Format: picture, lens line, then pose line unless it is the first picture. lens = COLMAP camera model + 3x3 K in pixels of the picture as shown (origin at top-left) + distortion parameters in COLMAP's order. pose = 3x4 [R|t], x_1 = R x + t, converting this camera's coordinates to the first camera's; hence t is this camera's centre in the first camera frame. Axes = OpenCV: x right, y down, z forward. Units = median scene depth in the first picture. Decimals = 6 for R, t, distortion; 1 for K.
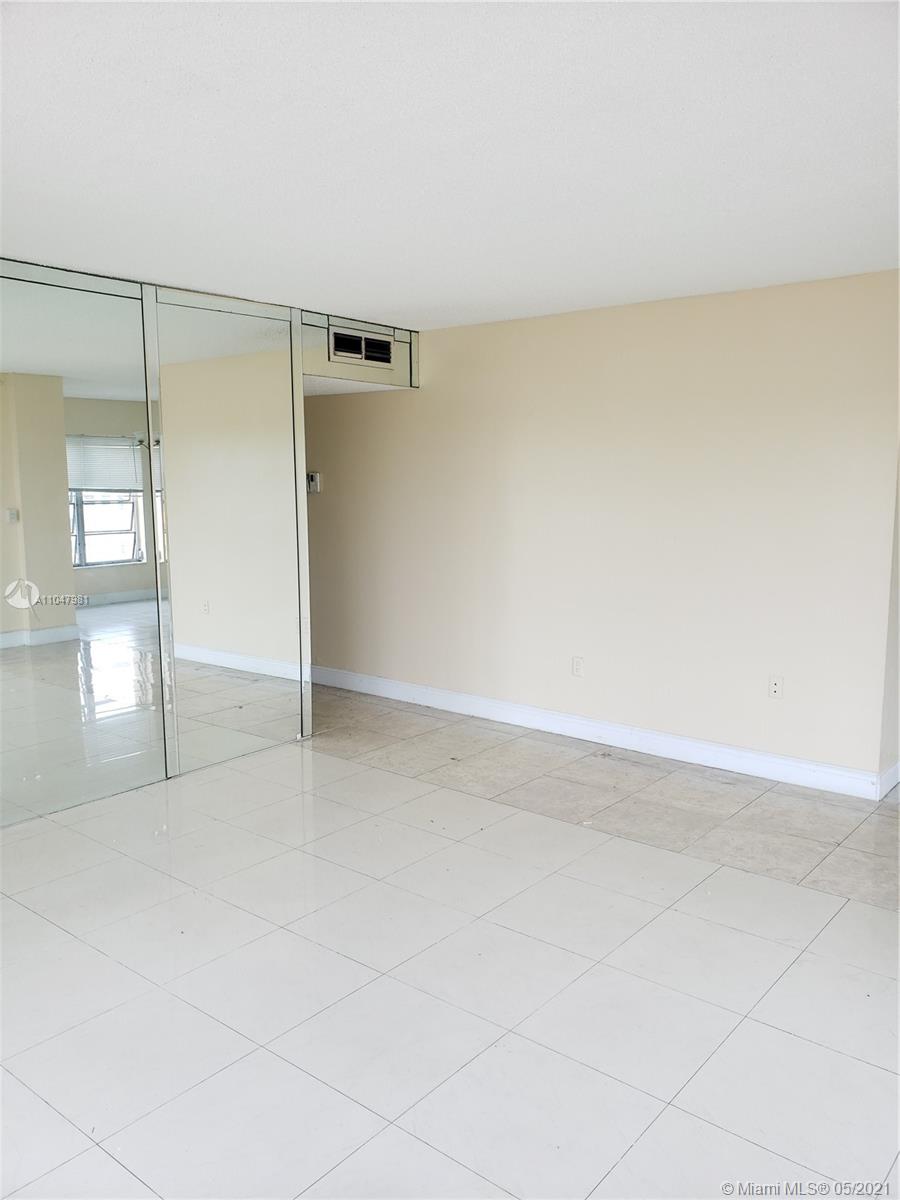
lens RADIAL K [[928.7, 0, 450.0], [0, 928.7, 600.0], [0, 0, 1]] dist [0.010332, 0.002033]
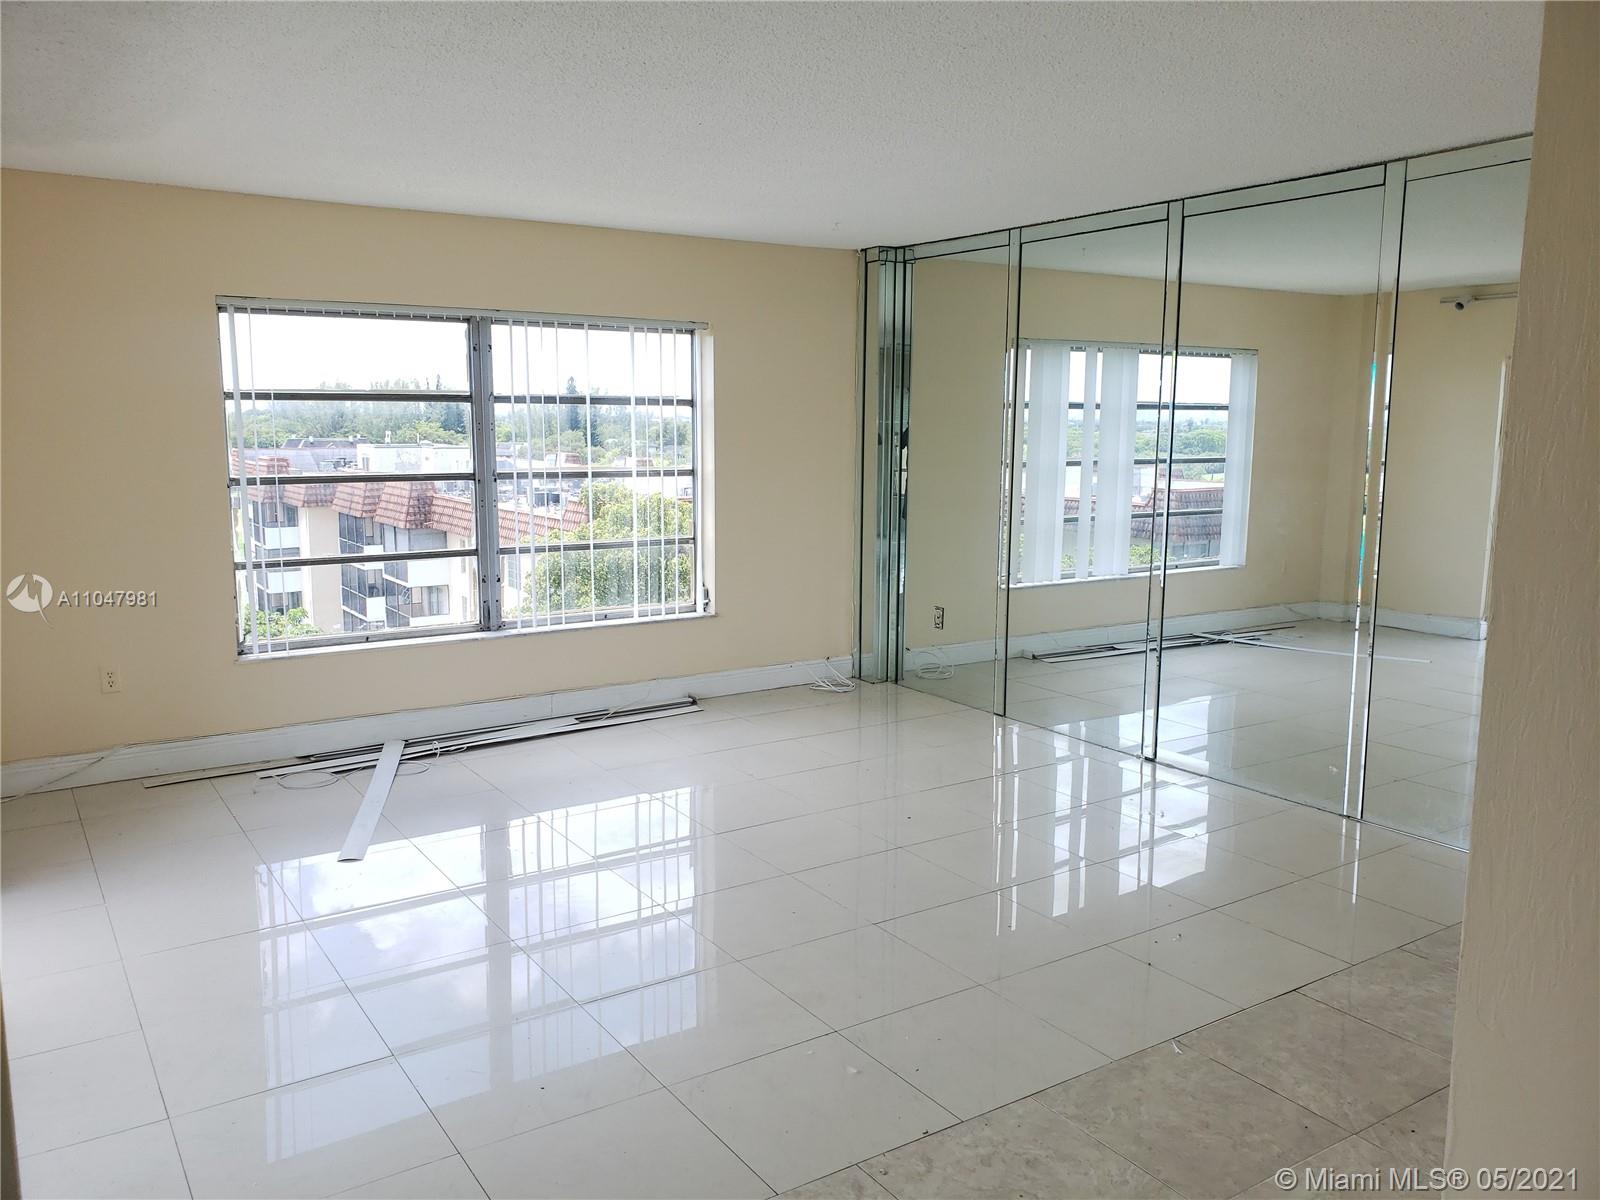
lens RADIAL K [[1238.3, 0, 800.0], [0, 1238.3, 600.0], [0, 0, 1]] dist [0.010332, 0.002033]
pose [[-0.284904, 0.131835, -0.949447, 0.700700], [-0.142172, 0.973730, 0.177869, -0.091096], [0.947954, 0.185660, -0.258676, 0.754350]]
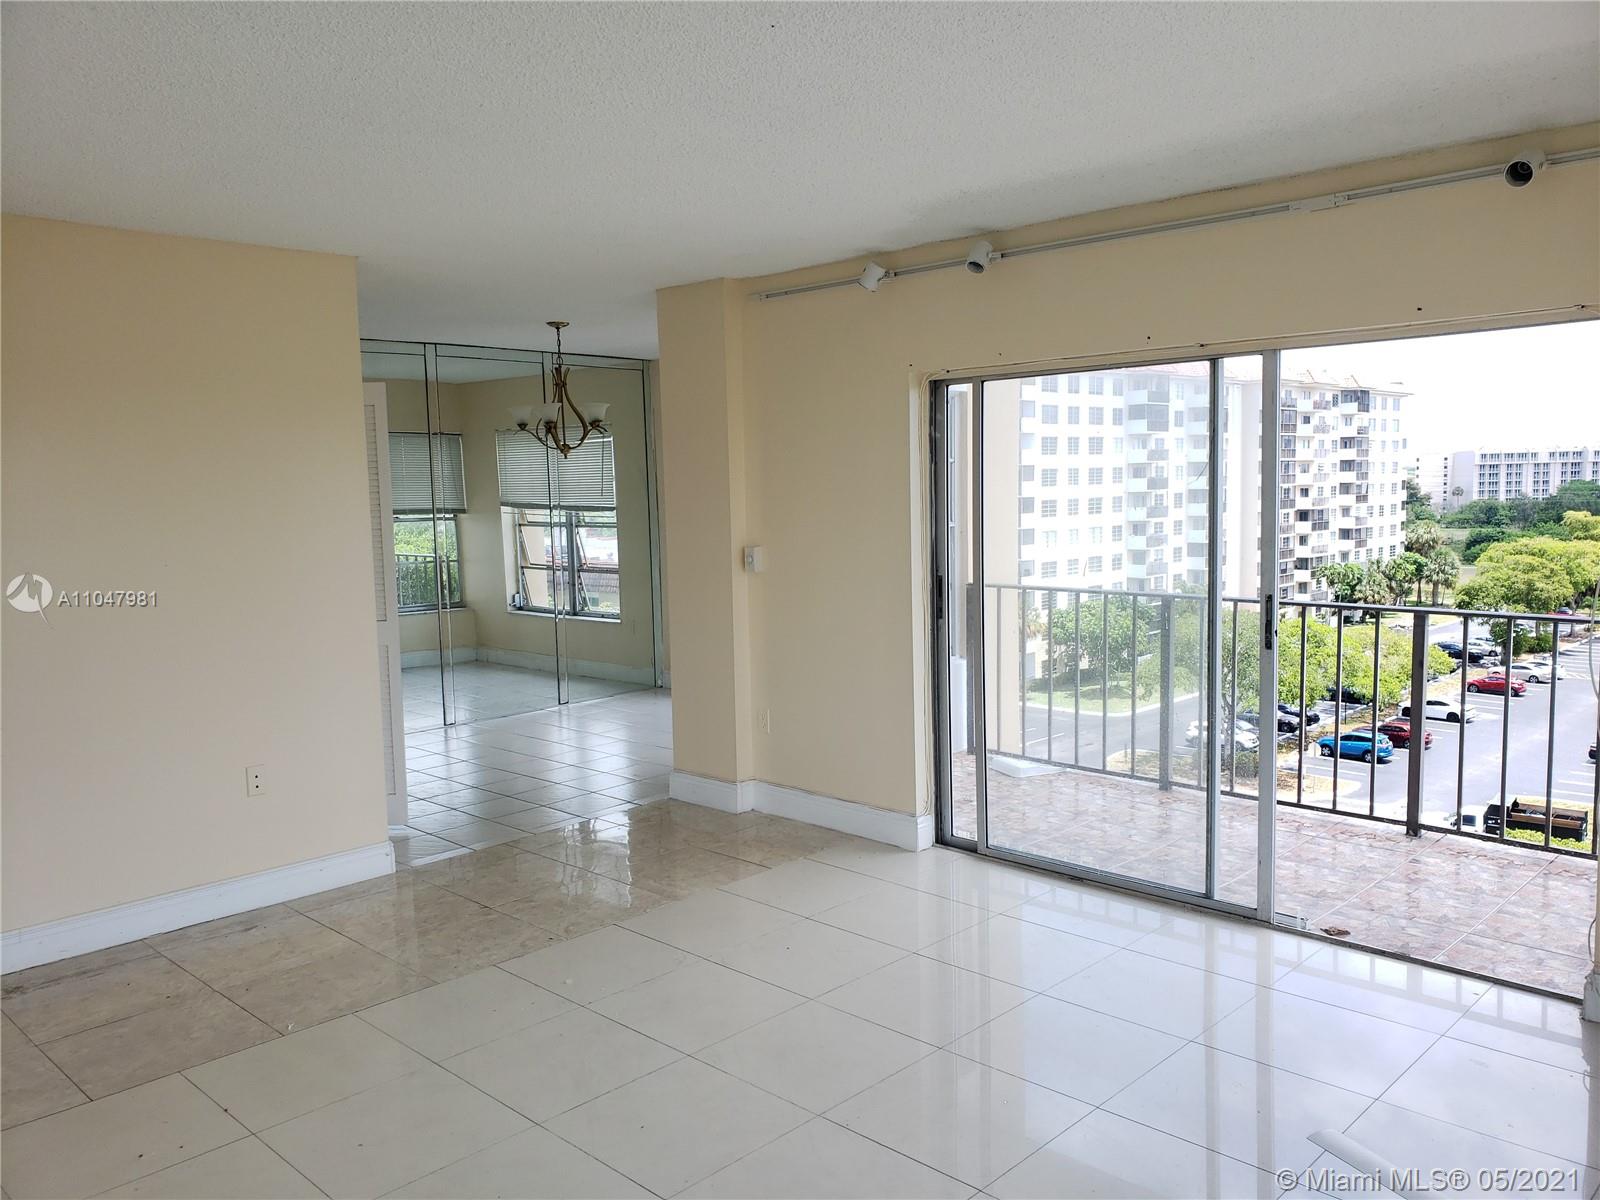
lens RADIAL K [[1238.3, 0, 800.0], [0, 1238.3, 600.0], [0, 0, 1]] dist [0.010332, 0.002033]
pose [[0.084150, -0.092689, 0.992133, -0.524549], [0.156151, 0.984590, 0.078740, -0.051187], [-0.984142, 0.148296, 0.097327, 0.425872]]
